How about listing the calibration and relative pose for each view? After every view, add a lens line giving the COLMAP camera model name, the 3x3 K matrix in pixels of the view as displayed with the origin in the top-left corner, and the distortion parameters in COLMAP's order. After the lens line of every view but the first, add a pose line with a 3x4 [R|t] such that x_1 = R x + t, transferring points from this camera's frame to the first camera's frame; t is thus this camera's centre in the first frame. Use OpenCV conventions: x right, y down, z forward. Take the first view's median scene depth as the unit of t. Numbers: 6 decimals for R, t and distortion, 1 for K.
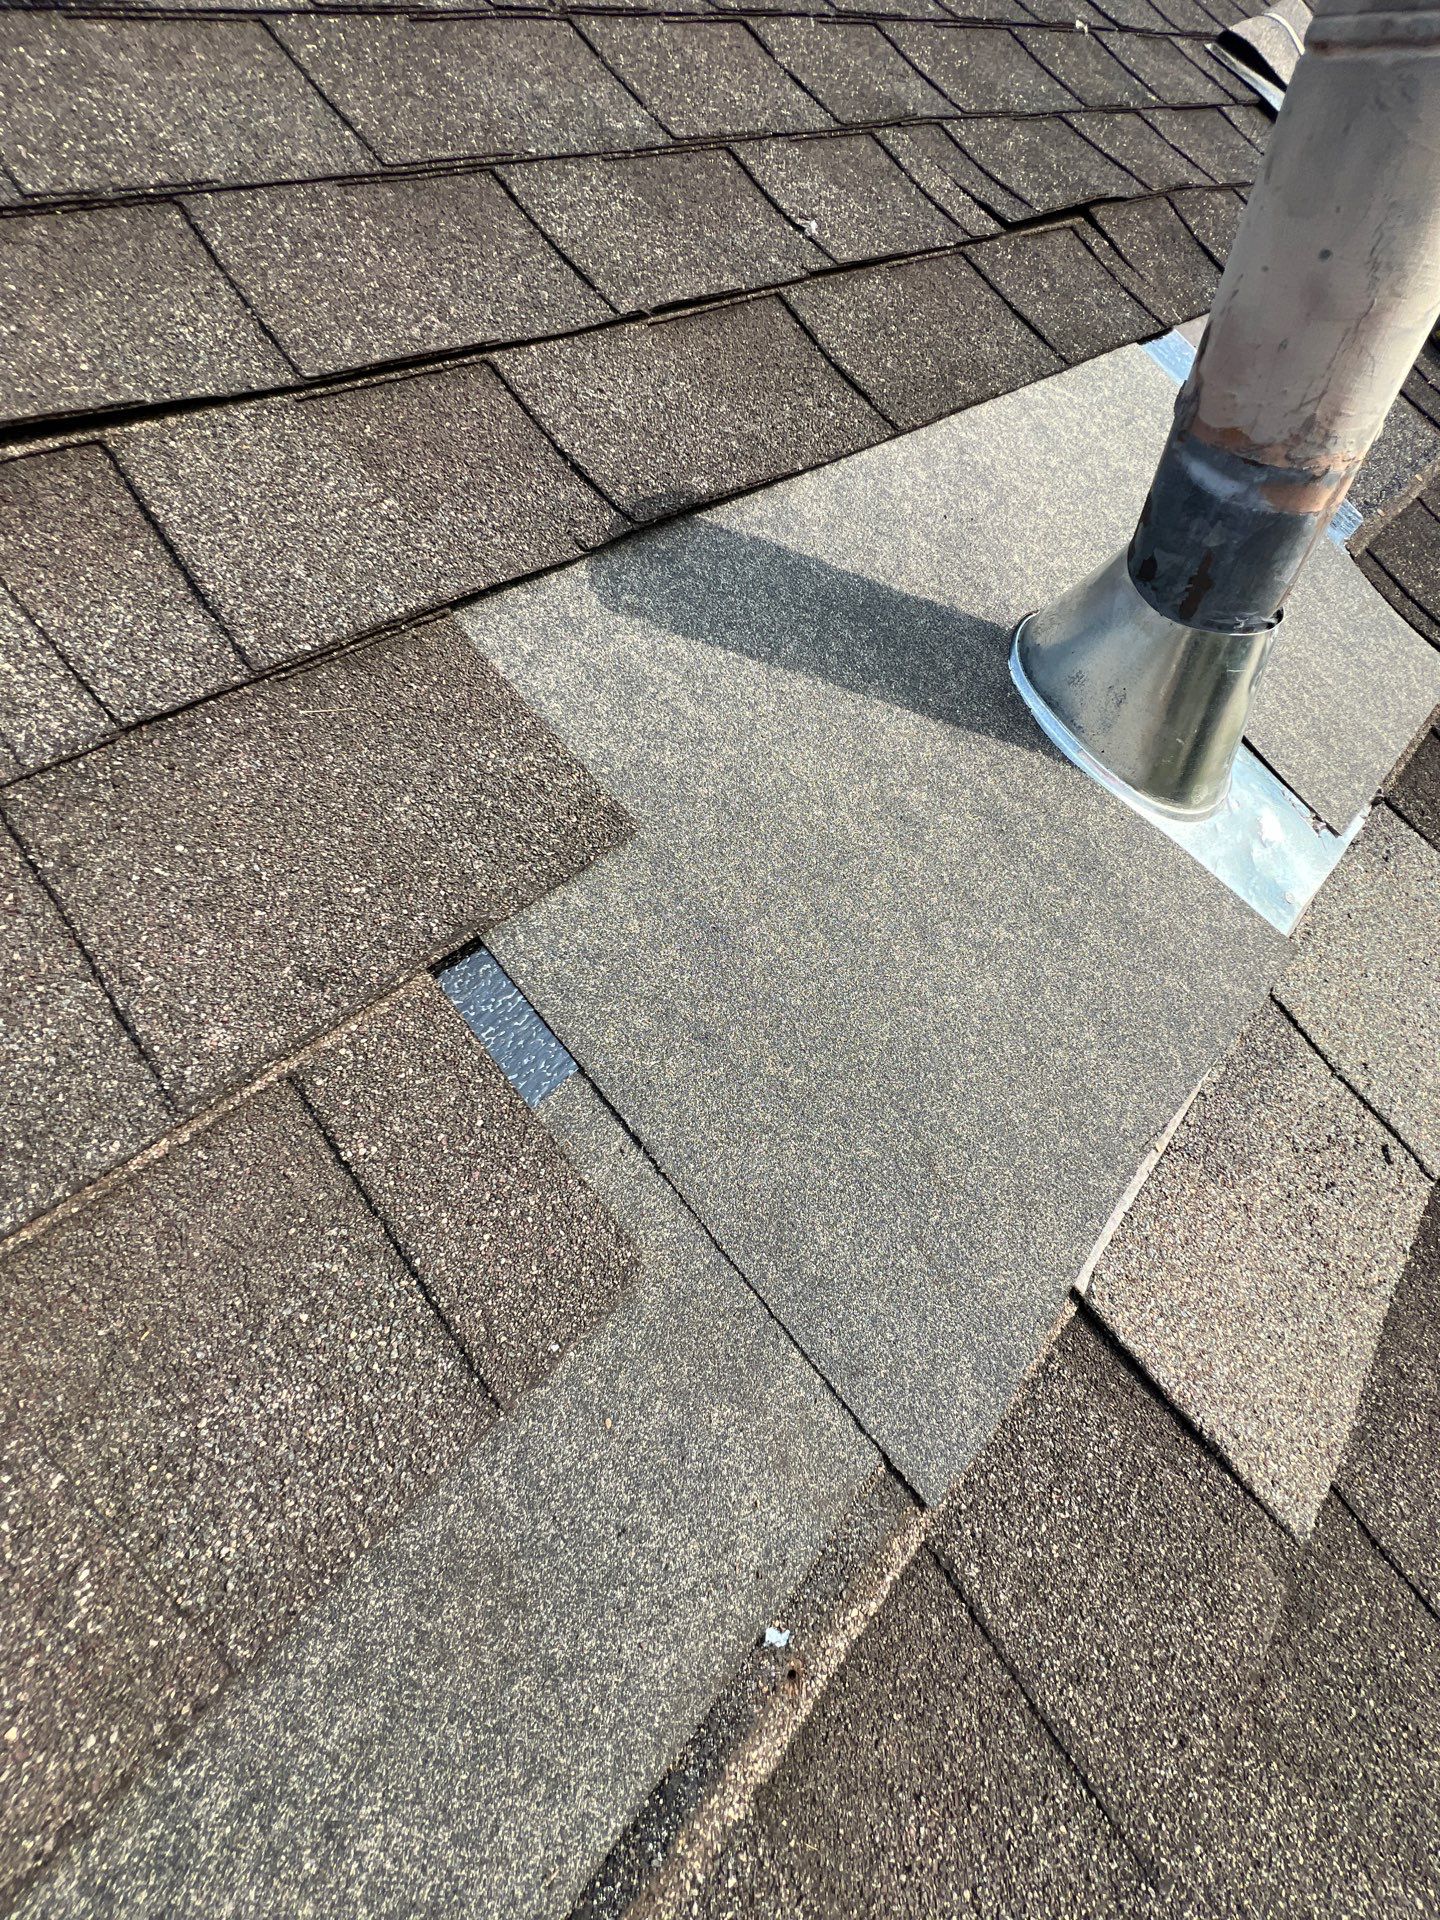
lens RADIAL K [[765.2, 0, 724.0], [0, 765.2, 962.0], [0, 0, 1]] dist [-0.000837, -0.000386]
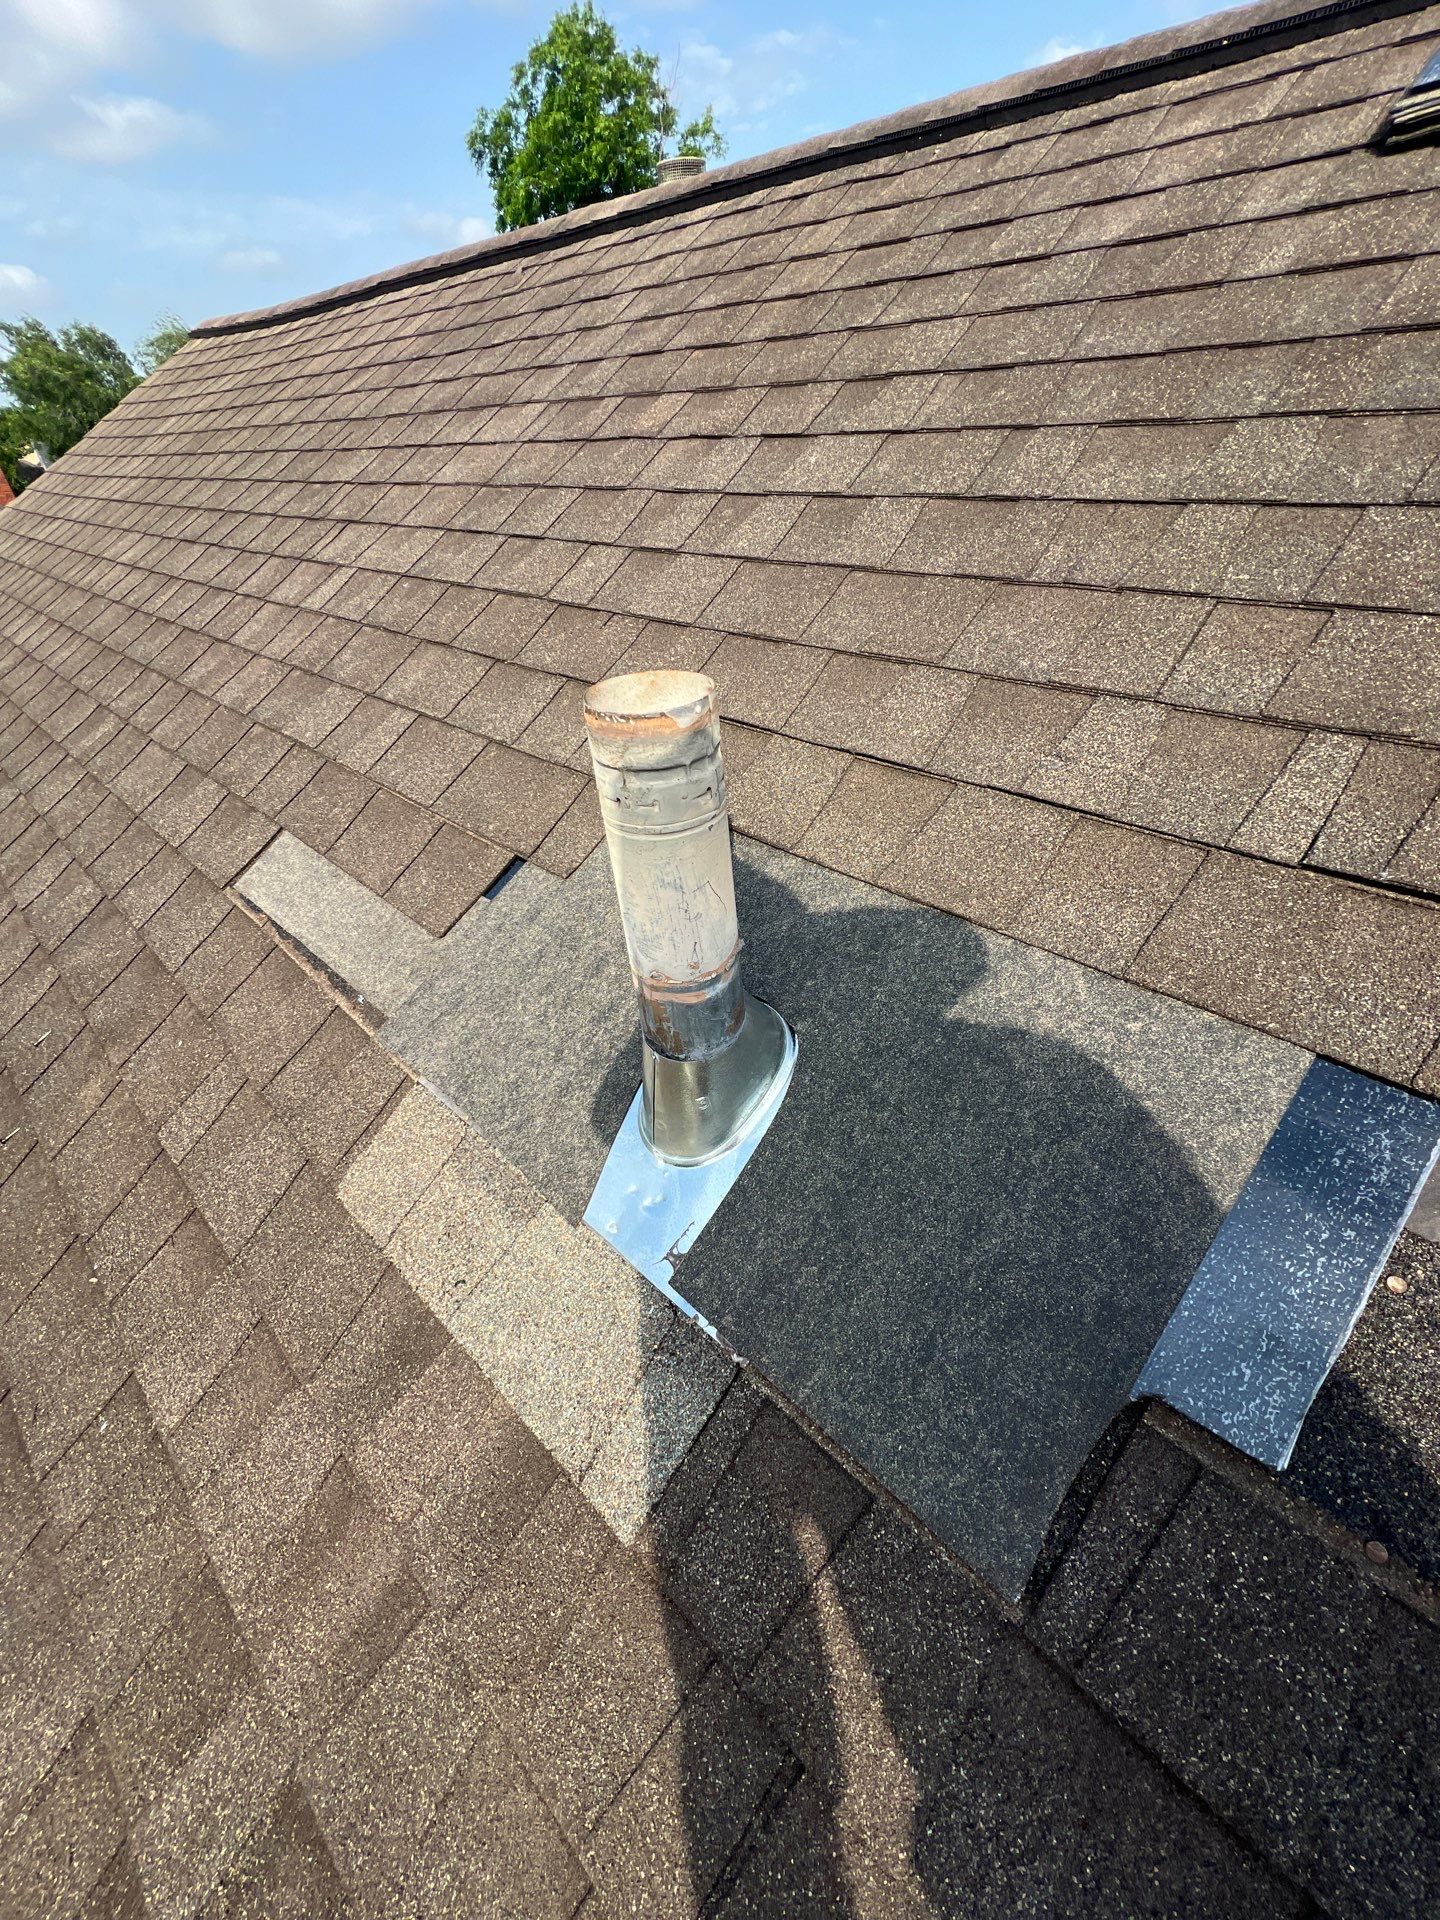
lens RADIAL K [[772.4, 0, 721.4], [0, 772.4, 956.6], [0, 0, 1]] dist [-0.002877, 0.000901]
pose [[0.009391, 0.615995, -0.787694, 1.891365], [-0.703712, 0.563717, 0.432449, -1.359300], [0.710423, 0.550249, 0.438777, 0.312730]]
